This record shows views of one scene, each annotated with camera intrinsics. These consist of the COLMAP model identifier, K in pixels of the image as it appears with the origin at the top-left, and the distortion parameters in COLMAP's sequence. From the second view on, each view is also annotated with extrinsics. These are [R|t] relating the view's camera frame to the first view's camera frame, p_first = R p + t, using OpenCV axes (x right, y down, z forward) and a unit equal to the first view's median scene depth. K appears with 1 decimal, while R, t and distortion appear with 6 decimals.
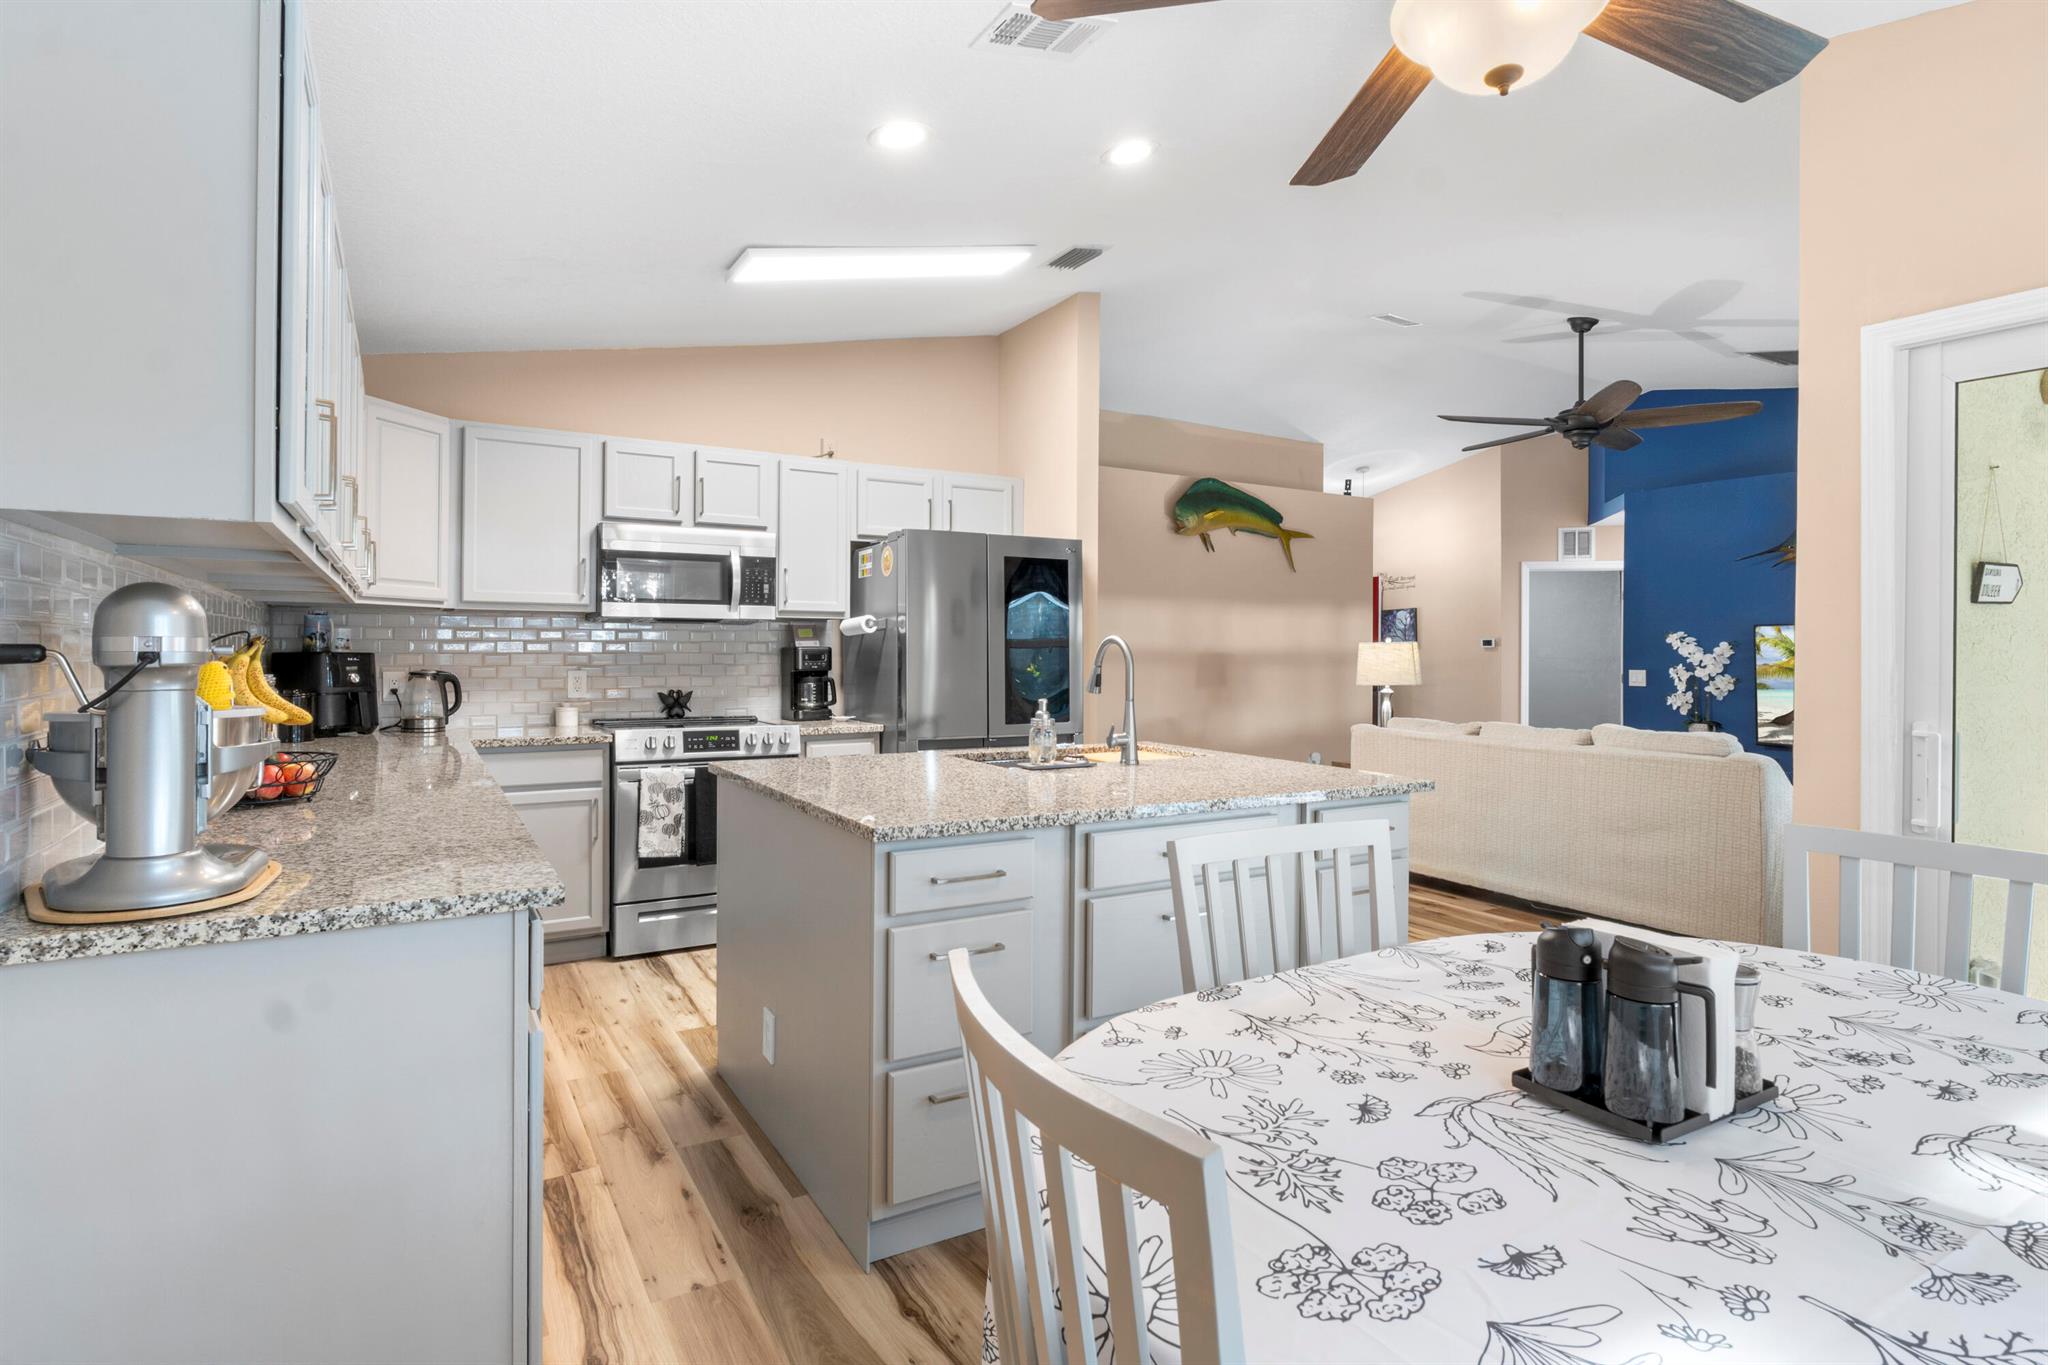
lens RADIAL K [[1044.1, 0, 1047.6], [0, 1044.1, 645.0], [0, 0, 1]] dist [-0.005648, 0.001496]
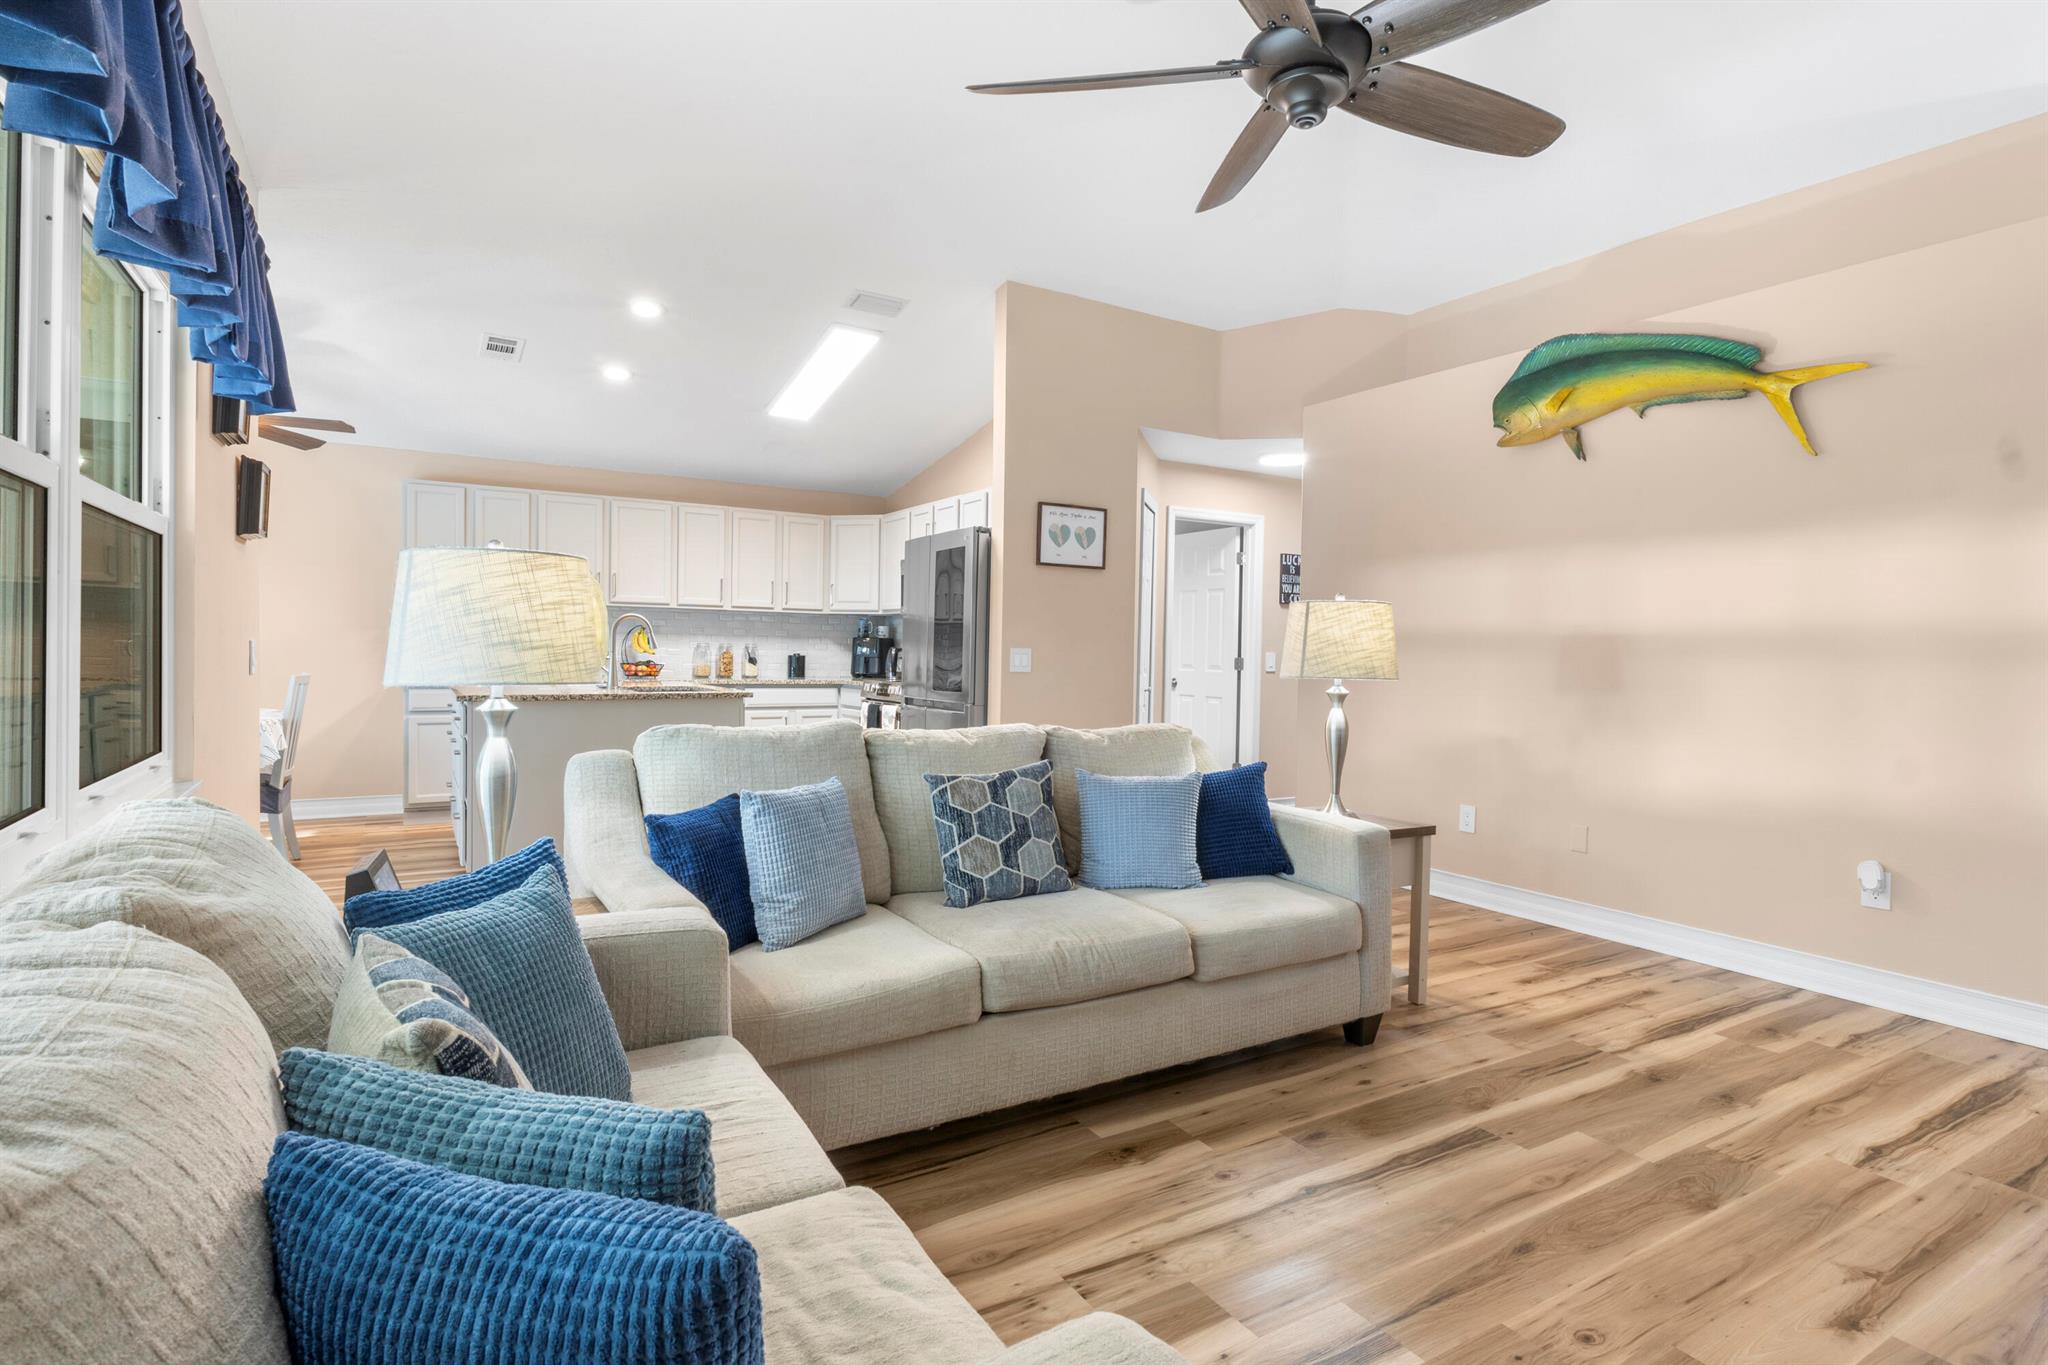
lens RADIAL K [[1044.1, 0, 1041.3], [0, 1044.1, 684.5], [0, 0, 1]] dist [-0.005648, 0.001496]
pose [[0.001190, 0.028841, -0.999583, 1.185147], [-0.003970, 0.999576, 0.028836, 0.032556], [0.999991, 0.003934, 0.001304, 1.130174]]
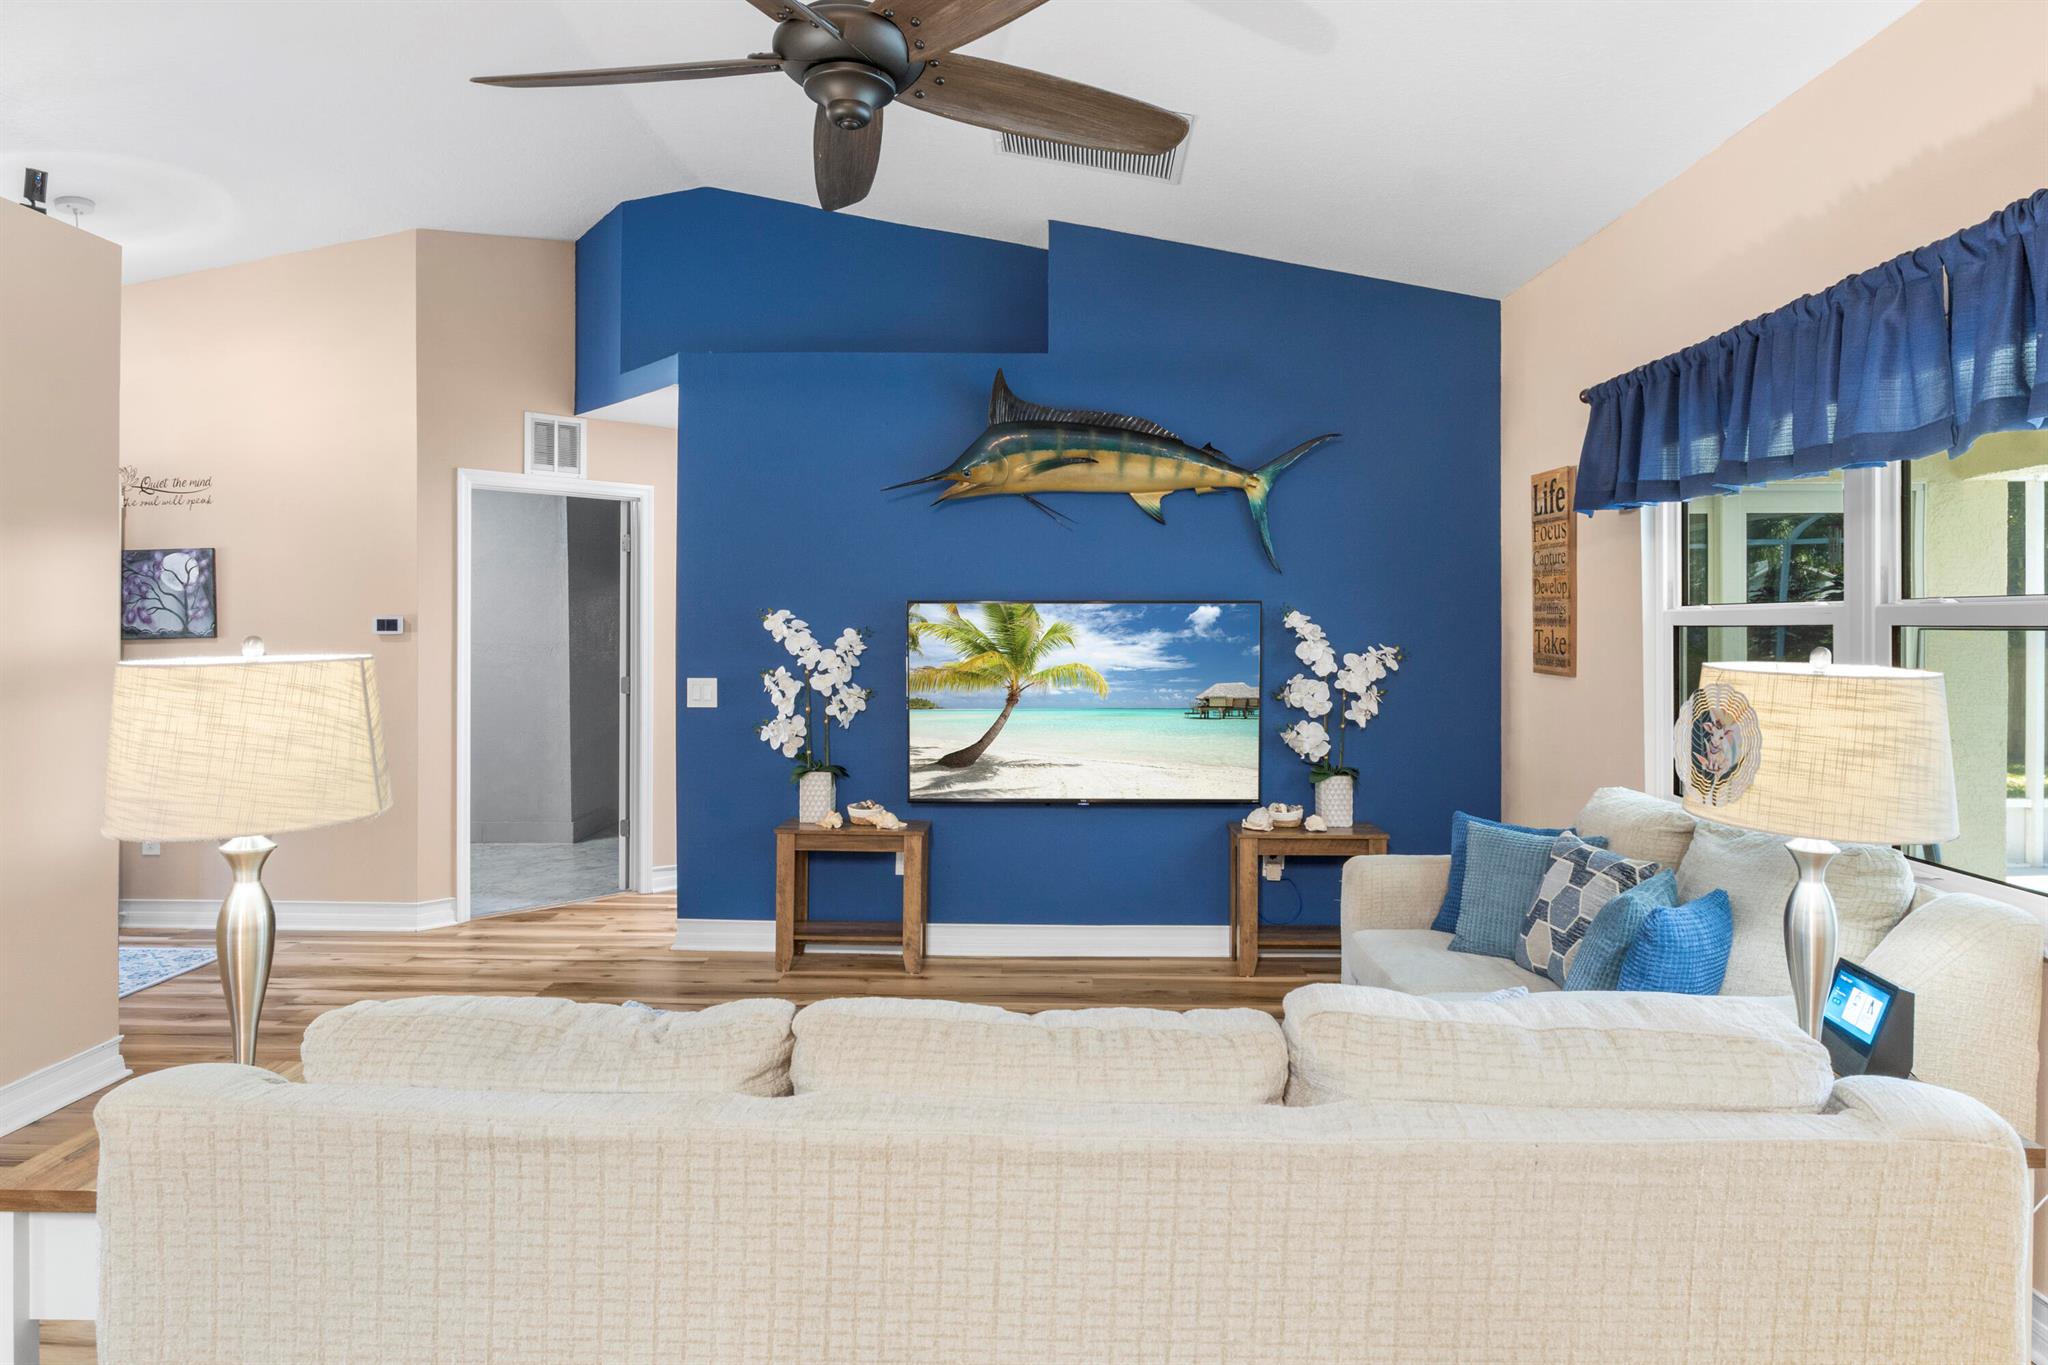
lens RADIAL K [[1165.2, 0, 1037.9], [0, 1165.2, 641.0], [0, 0, 1]] dist [-0.005200, 0.000926]
pose [[0.540642, -0.011899, 0.841169, 0.265131], [-0.008362, 0.999775, 0.019518, -0.016394], [-0.841211, -0.017586, 0.540421, 0.950867]]
